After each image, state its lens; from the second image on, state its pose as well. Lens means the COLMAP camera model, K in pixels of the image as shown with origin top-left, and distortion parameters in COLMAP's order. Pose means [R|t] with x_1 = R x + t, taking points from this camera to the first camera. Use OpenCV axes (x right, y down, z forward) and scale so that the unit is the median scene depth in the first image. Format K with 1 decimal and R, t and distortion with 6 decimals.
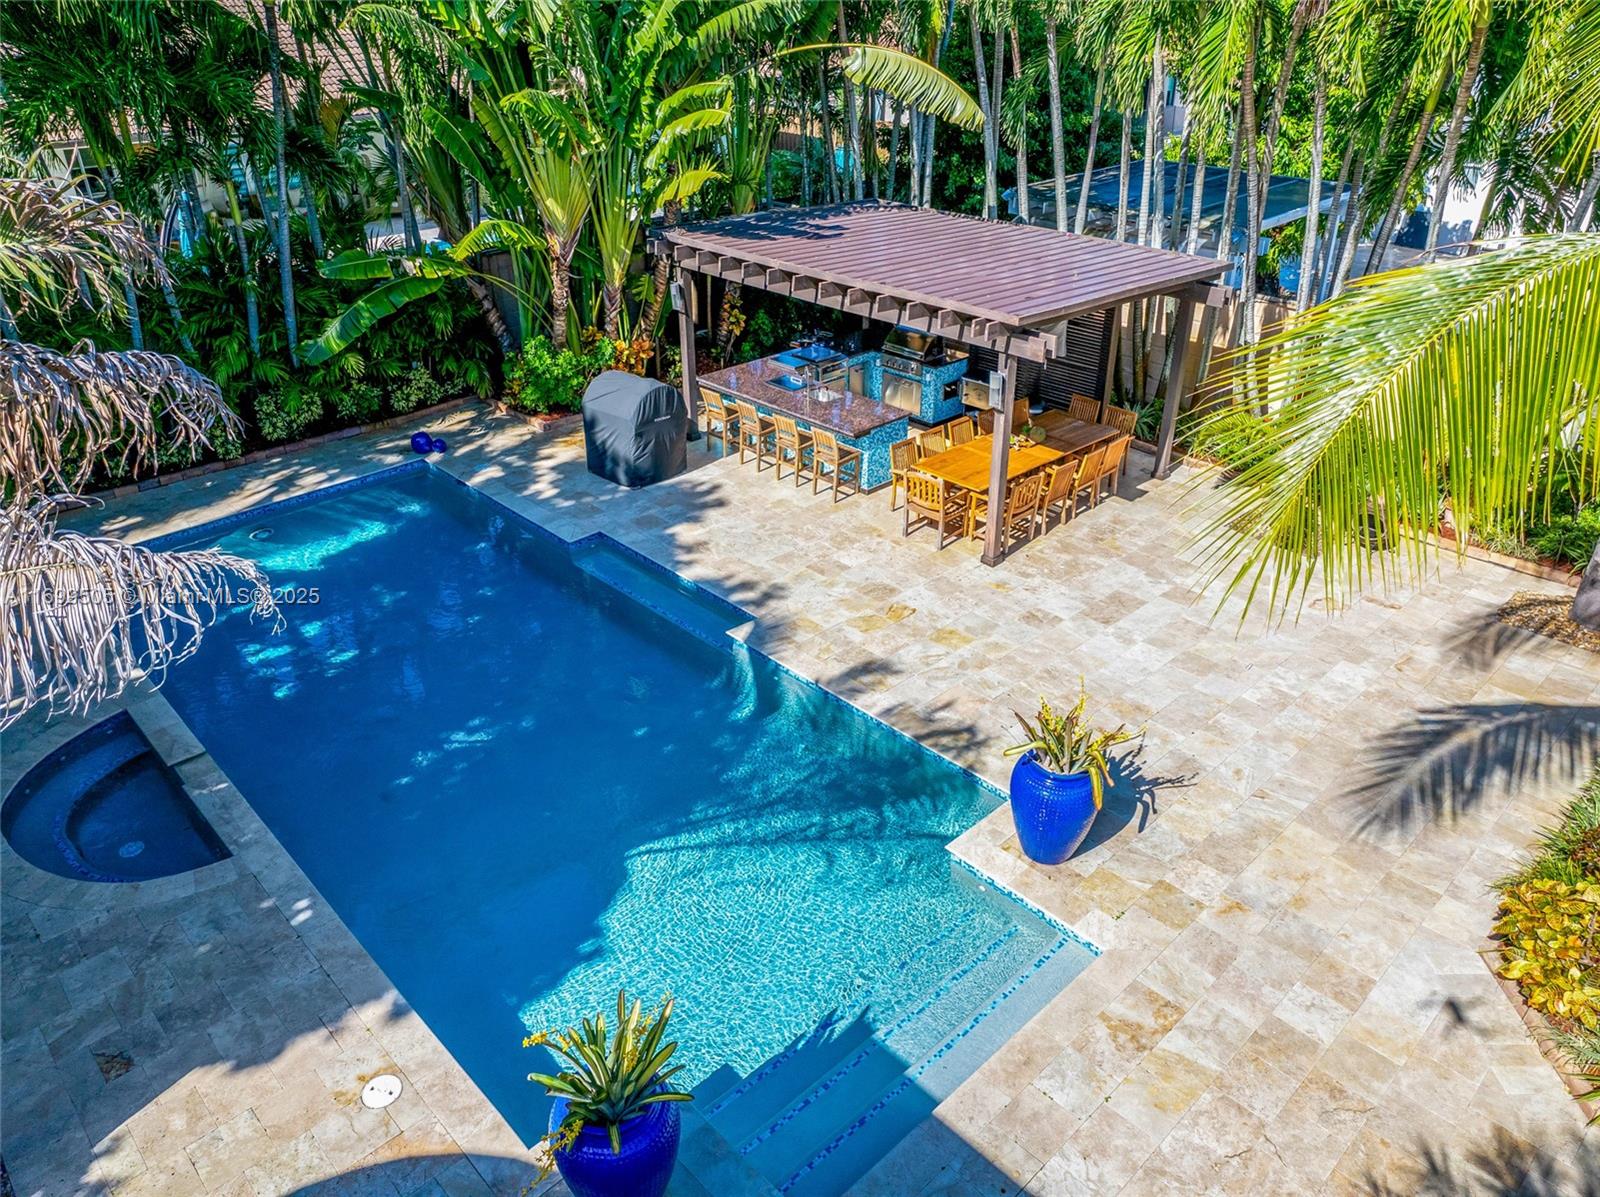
lens RADIAL K [[1114.0, 0, 792.6], [0, 1114.0, 607.6], [0, 0, 1]] dist [-0.037861, 0.007948]
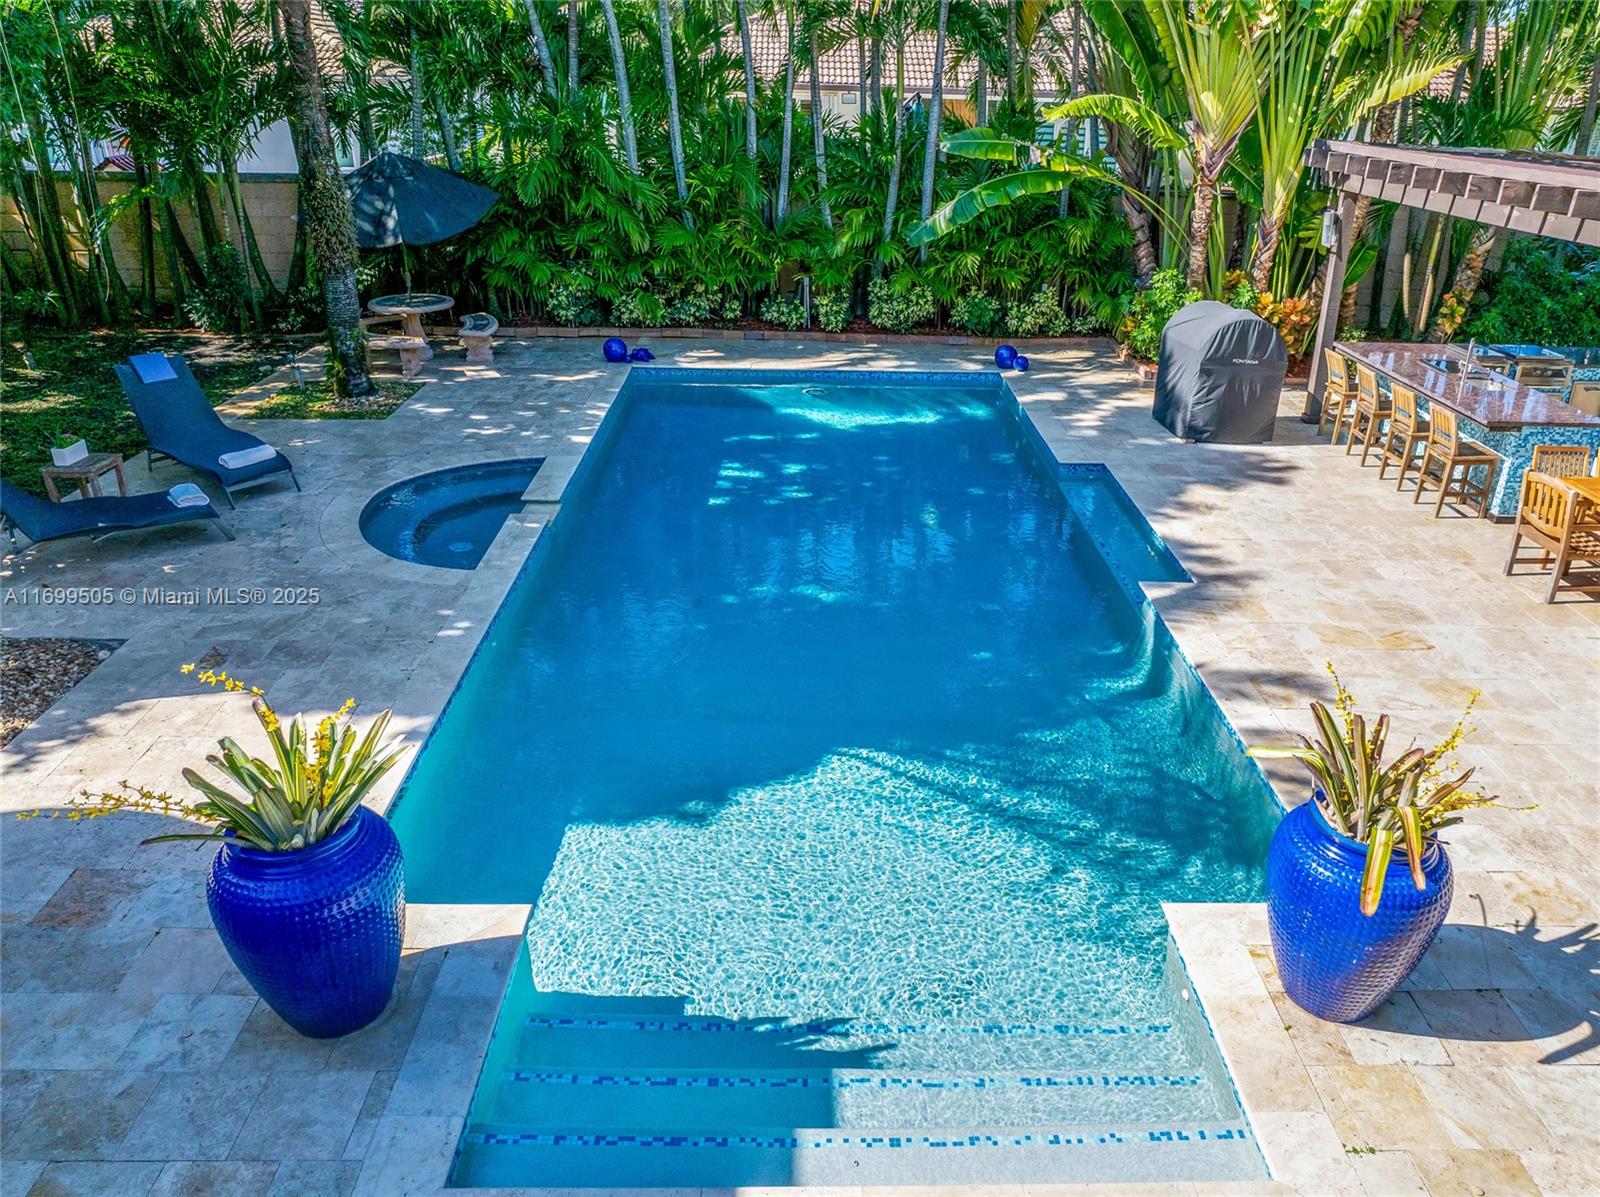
lens RADIAL K [[1114.0, 0, 804.9], [0, 1114.0, 590.1], [0, 0, 1]] dist [-0.037861, 0.007948]
pose [[0.745292, 0.302706, -0.594061, 0.165750], [-0.341690, 0.938506, 0.049544, 0.050771], [0.572527, 0.166060, 0.802893, 0.209346]]
